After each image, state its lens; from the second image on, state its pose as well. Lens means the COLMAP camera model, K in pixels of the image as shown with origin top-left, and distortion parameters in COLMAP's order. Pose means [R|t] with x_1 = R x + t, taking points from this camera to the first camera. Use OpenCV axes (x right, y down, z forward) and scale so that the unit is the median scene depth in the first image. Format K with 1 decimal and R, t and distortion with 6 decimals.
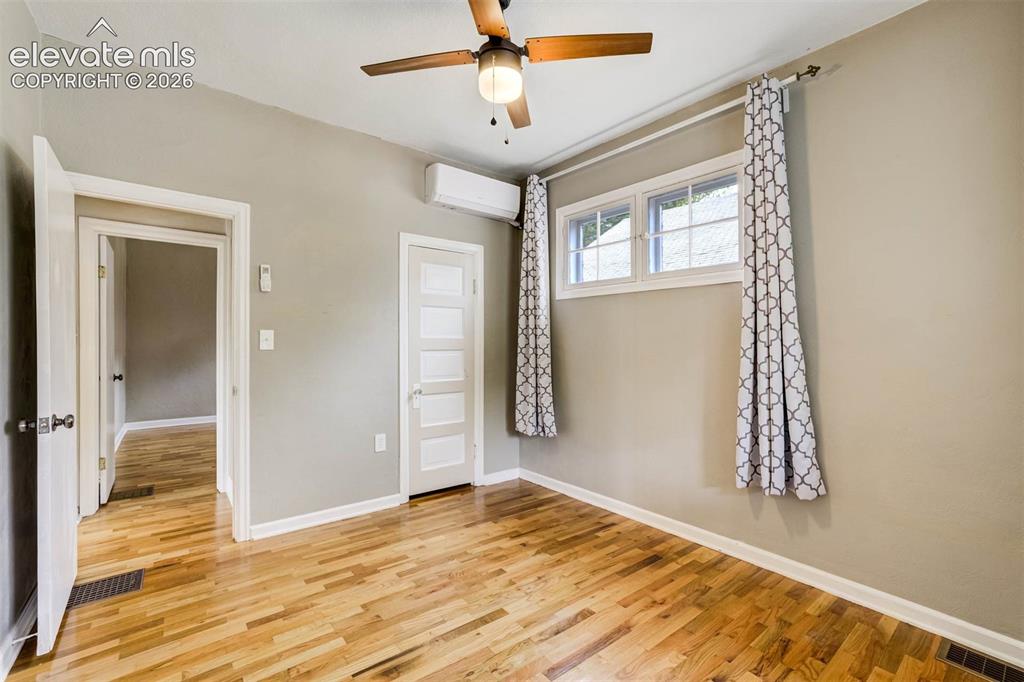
lens RADIAL K [[440.3, 0, 513.4], [0, 440.3, 340.4], [0, 0, 1]] dist [-0.018891, -0.000309]
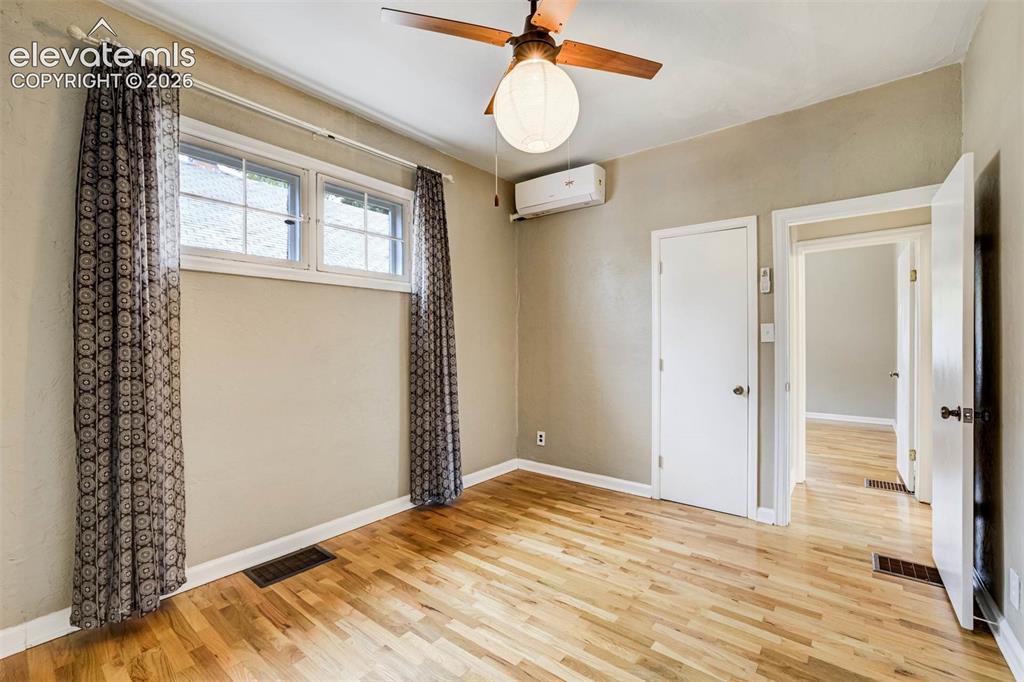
lens RADIAL K [[440.3, 0, 512.4], [0, 440.3, 340.3], [0, 0, 1]] dist [-0.018891, -0.000309]
pose [[-0.246896, -0.004201, 0.969033, -1.337856], [-0.001834, 0.999991, 0.003868, -0.001749], [-0.969040, -0.000822, -0.246902, 1.705001]]
